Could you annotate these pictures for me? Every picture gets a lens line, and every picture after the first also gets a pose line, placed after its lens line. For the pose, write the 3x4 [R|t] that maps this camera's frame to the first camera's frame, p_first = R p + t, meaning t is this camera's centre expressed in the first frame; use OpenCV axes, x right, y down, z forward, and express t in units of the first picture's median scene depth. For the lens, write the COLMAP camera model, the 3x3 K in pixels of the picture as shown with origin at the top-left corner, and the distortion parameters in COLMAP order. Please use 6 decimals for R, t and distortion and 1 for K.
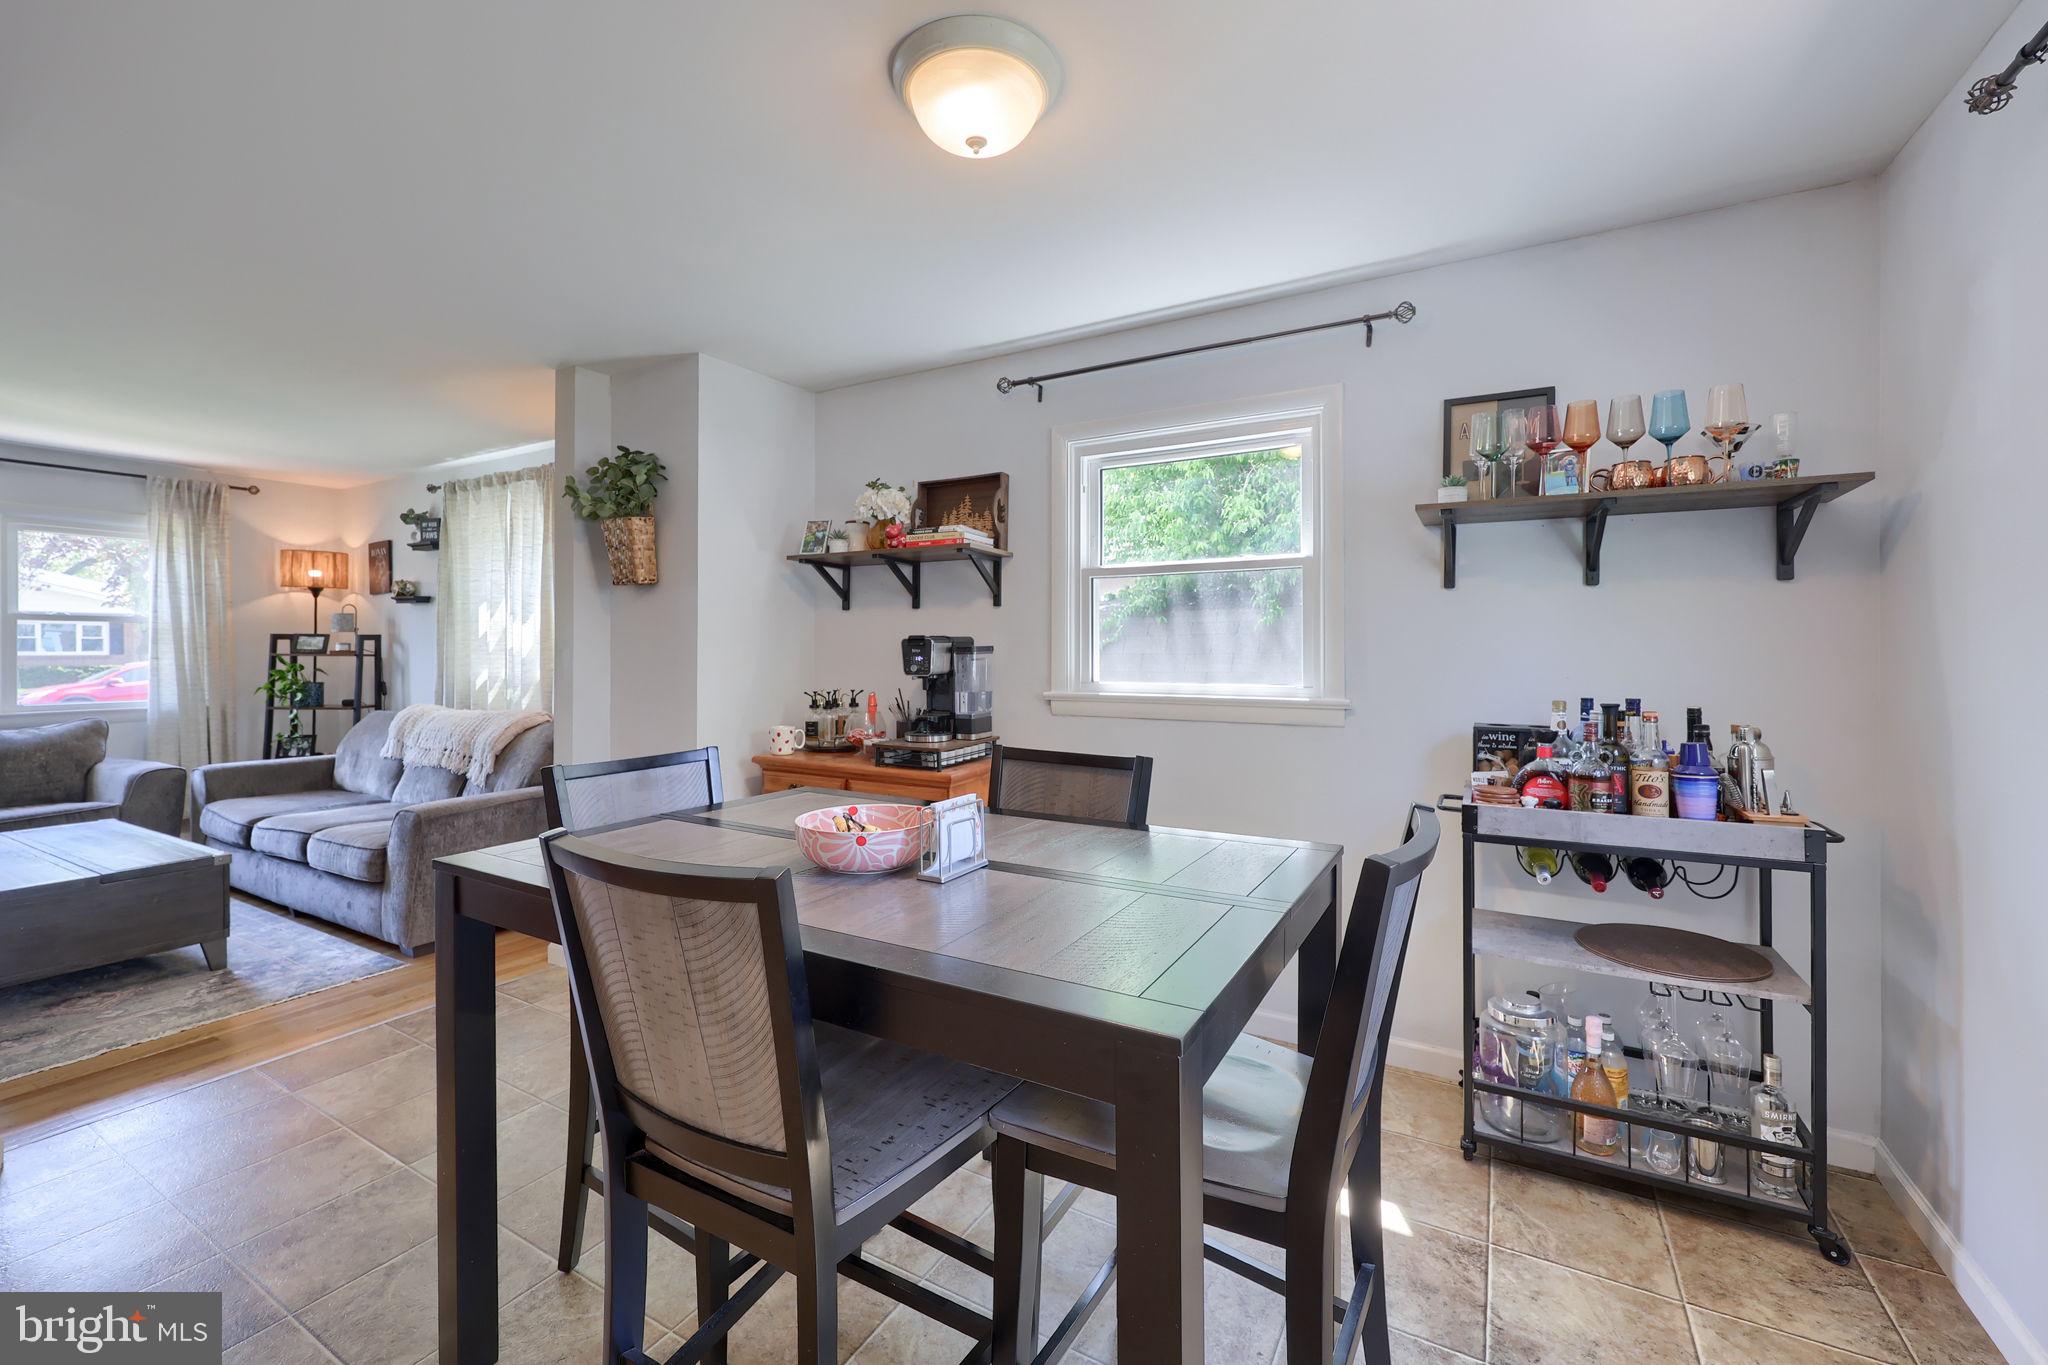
lens RADIAL K [[834.6, 0, 1019.5], [0, 834.6, 652.2], [0, 0, 1]] dist [-0.000267, 0.000281]
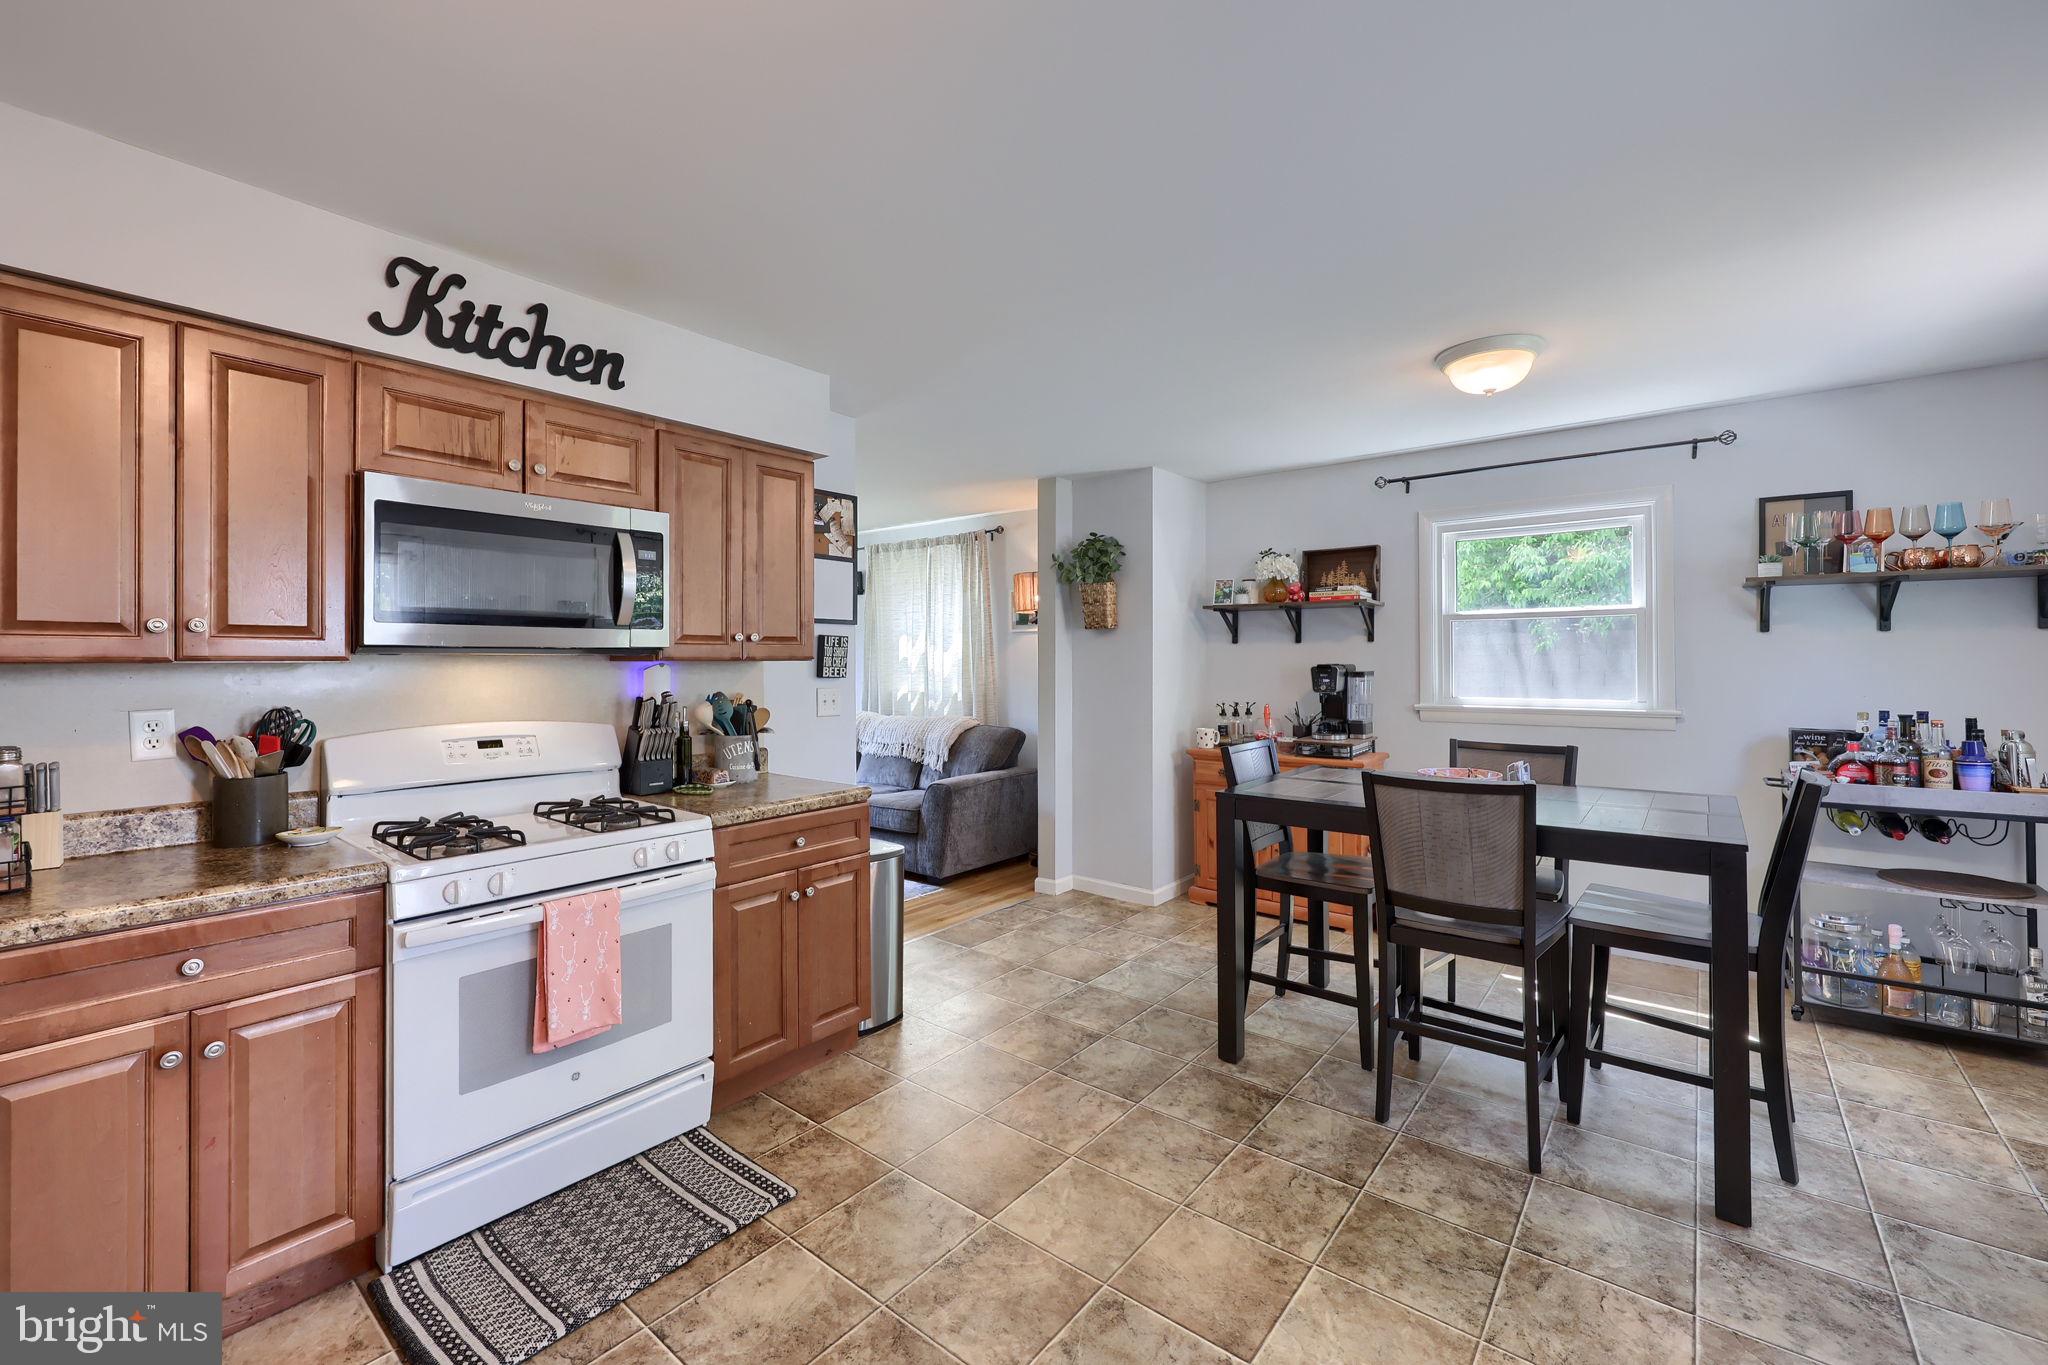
lens RADIAL K [[837.0, 0, 1020.2], [0, 837.0, 659.3], [0, 0, 1]] dist [0.003173, -0.000271]
pose [[0.987710, -0.004987, -0.156218, -0.501516], [0.004394, 0.999982, -0.004142, -0.030601], [0.156236, 0.003405, 0.987714, -0.589922]]
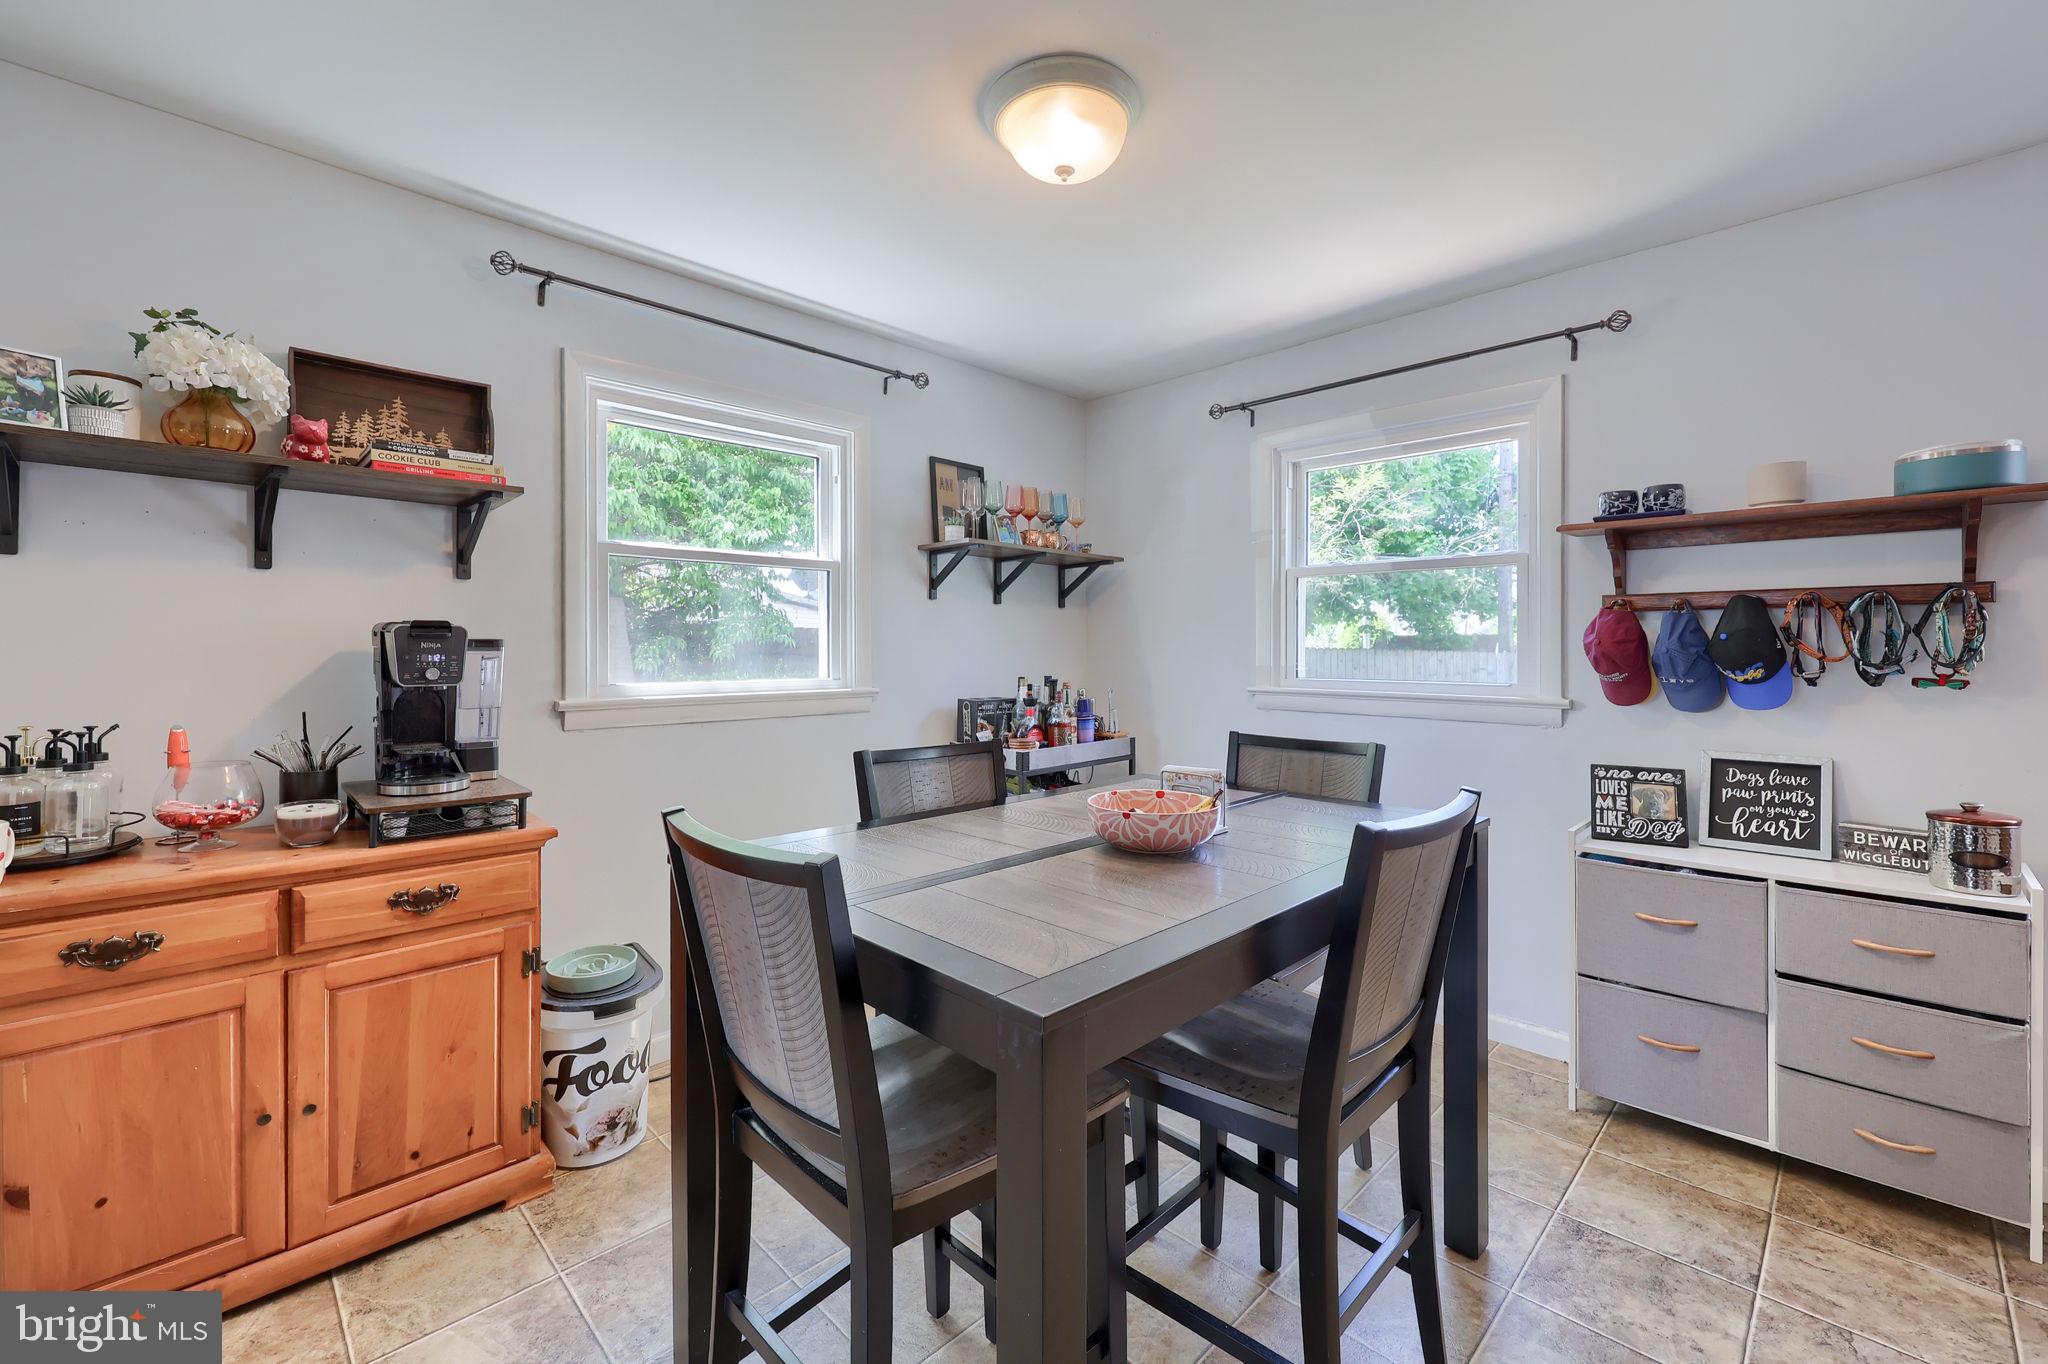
lens RADIAL K [[846.5, 0, 1028.5], [0, 846.5, 651.6], [0, 0, 1]] dist [-0.002636, -0.000340]
pose [[0.262614, -0.003119, 0.964896, -0.742508], [0.002326, 0.999994, 0.002599, 0.003482], [-0.964898, 0.001562, 0.262620, 0.505284]]
